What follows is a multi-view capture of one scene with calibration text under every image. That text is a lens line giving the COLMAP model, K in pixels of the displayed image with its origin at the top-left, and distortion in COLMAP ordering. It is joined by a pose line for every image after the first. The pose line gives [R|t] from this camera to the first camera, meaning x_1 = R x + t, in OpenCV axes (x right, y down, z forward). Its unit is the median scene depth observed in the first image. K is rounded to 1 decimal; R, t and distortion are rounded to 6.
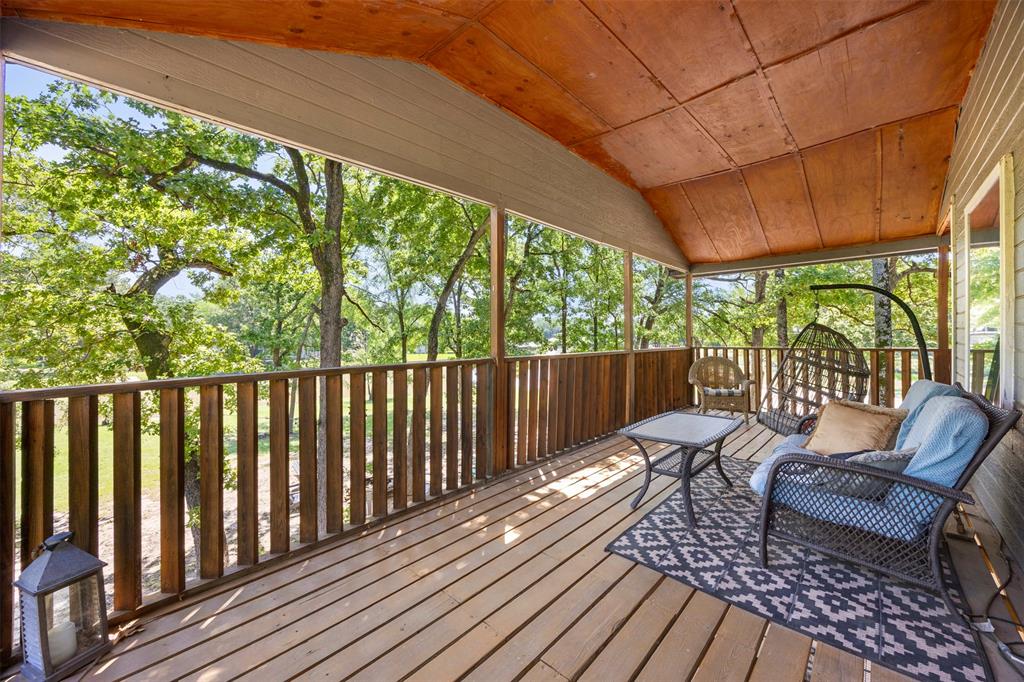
lens RADIAL K [[394.8, 0, 511.4], [0, 394.8, 338.5], [0, 0, 1]] dist [-0.001909, -0.000686]
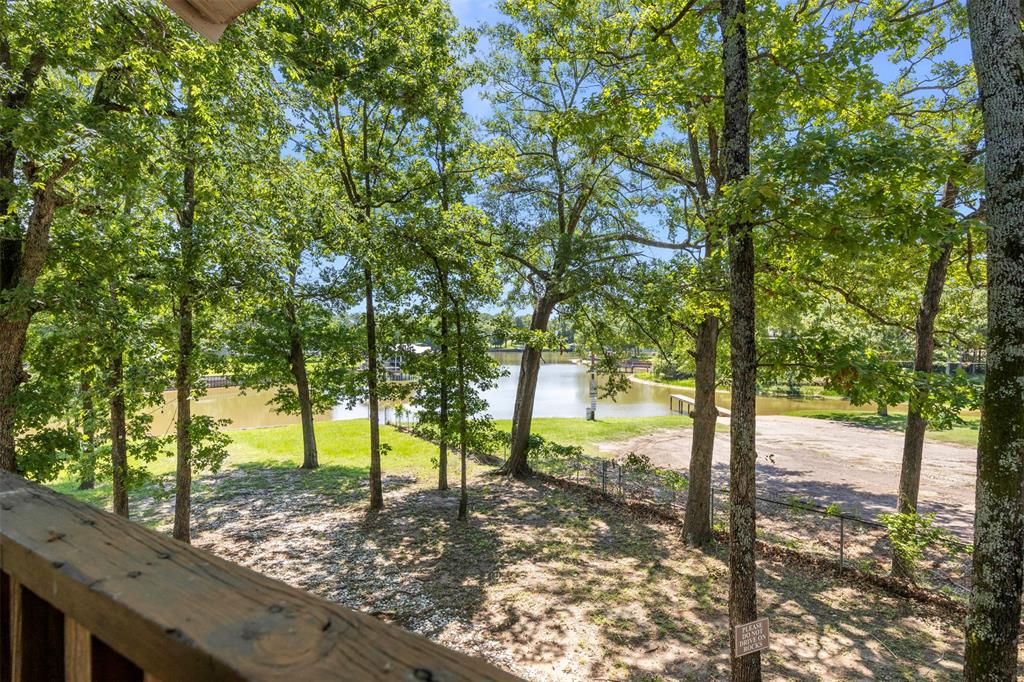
lens RADIAL K [[530.6, 0, 511.1], [0, 530.6, 339.5], [0, 0, 1]] dist [-0.006734, -0.002135]
pose [[0.985884, 0.011506, 0.167032, 0.517761], [-0.011069, 0.999932, -0.003550, -0.005256], [-0.167061, 0.001651, 0.985945, 0.722803]]
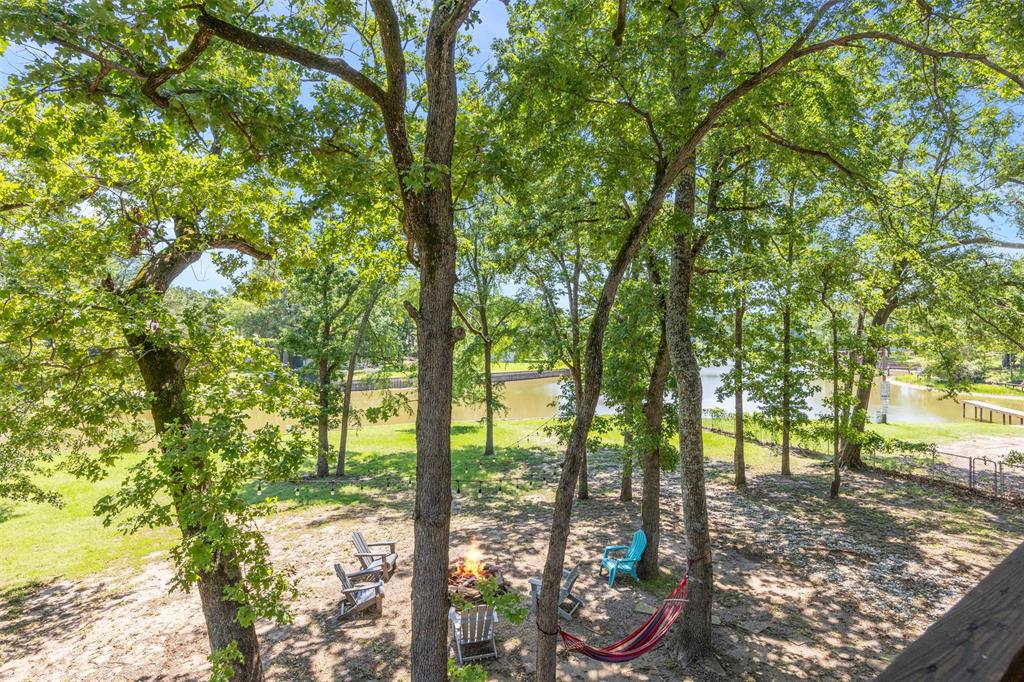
lens RADIAL K [[530.6, 0, 502.5], [0, 530.6, 343.9], [0, 0, 1]] dist [-0.006734, -0.002135]
pose [[0.980163, 0.001228, -0.198191, -0.174630], [0.000049, 0.999979, 0.006439, -0.025855], [0.198195, -0.006321, 0.980142, 0.235017]]
